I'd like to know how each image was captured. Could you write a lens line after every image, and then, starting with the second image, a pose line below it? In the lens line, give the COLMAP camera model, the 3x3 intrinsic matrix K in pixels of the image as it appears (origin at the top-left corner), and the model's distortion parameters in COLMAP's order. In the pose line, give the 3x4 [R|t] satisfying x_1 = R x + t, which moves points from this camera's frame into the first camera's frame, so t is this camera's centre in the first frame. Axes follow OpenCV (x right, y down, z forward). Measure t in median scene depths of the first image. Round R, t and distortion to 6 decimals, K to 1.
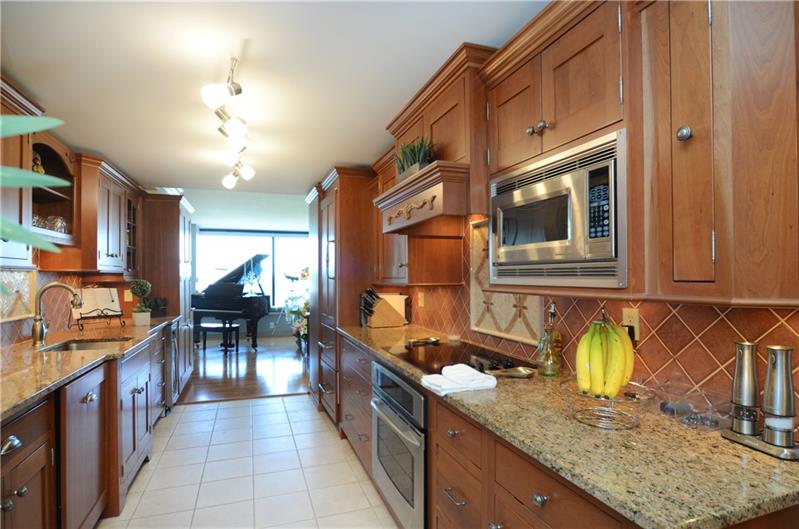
lens RADIAL K [[422.8, 0, 399.4], [0, 422.8, 277.2], [0, 0, 1]] dist [-0.012996, 0.000269]
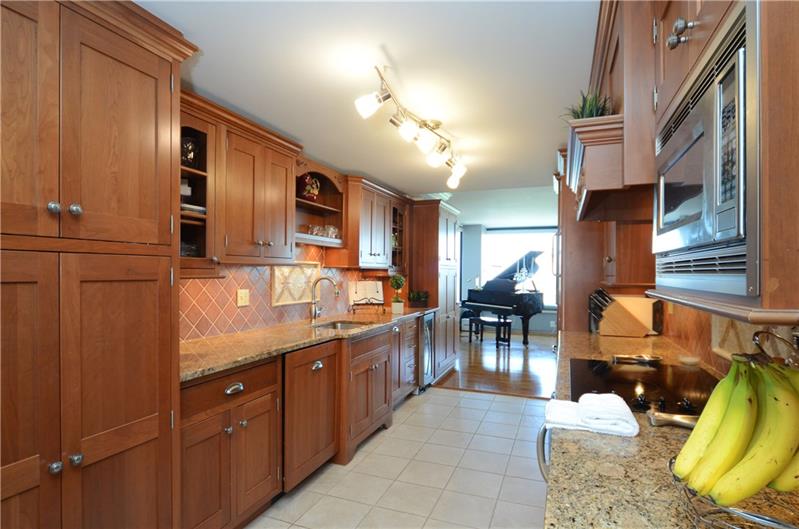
lens RADIAL K [[422.8, 0, 399.4], [0, 422.8, 277.2], [0, 0, 1]] dist [-0.012996, 0.000269]
pose [[0.759808, 0.014682, -0.649981, 0.162186], [-0.010562, 0.999892, 0.010239, 0.000645], [0.650061, -0.000914, 0.759881, 0.103243]]
